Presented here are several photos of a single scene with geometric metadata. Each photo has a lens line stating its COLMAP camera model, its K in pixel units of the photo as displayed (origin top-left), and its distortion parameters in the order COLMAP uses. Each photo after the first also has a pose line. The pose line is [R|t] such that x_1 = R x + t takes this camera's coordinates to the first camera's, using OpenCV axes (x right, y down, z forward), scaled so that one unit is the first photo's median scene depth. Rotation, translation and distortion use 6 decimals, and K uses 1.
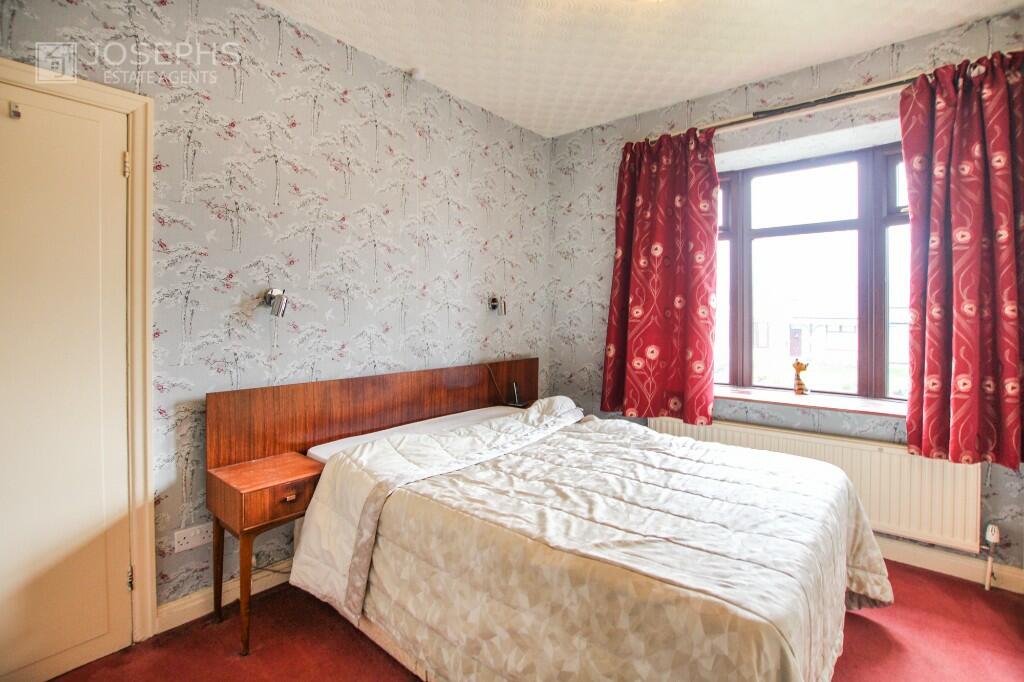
lens RADIAL K [[492.2, 0, 519.6], [0, 492.2, 313.8], [0, 0, 1]] dist [-0.011972, -0.000437]
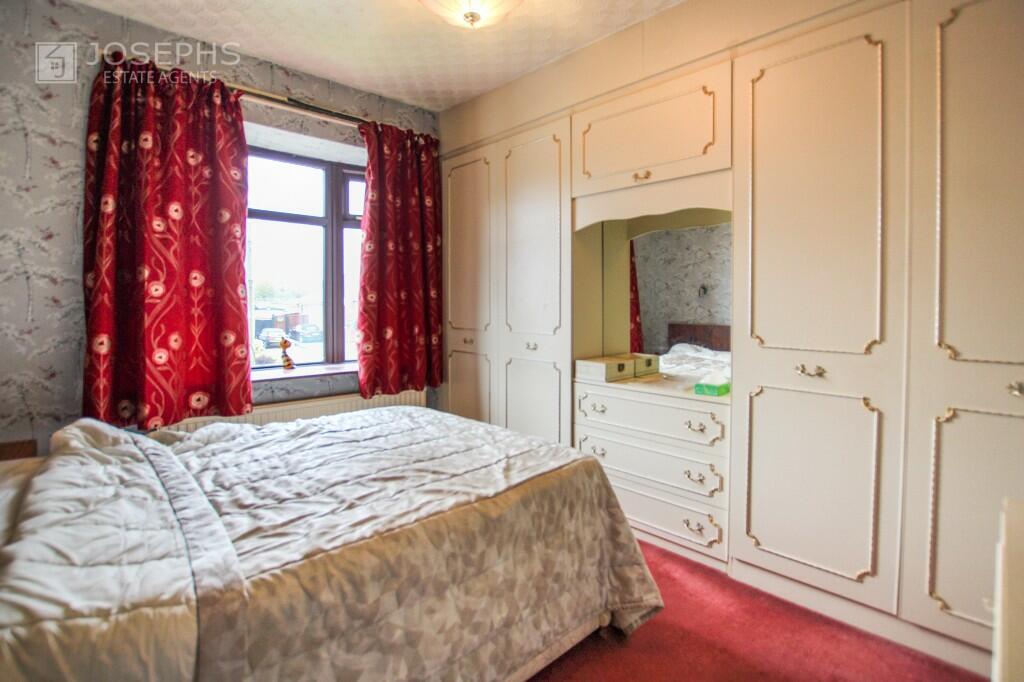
lens RADIAL K [[492.2, 0, 516.8], [0, 492.2, 316.3], [0, 0, 1]] dist [-0.011972, -0.000437]
pose [[0.117317, -0.025573, 0.992765, -0.474162], [0.002690, 0.999673, 0.025433, 0.021499], [-0.993091, -0.000313, 0.117348, 0.385976]]
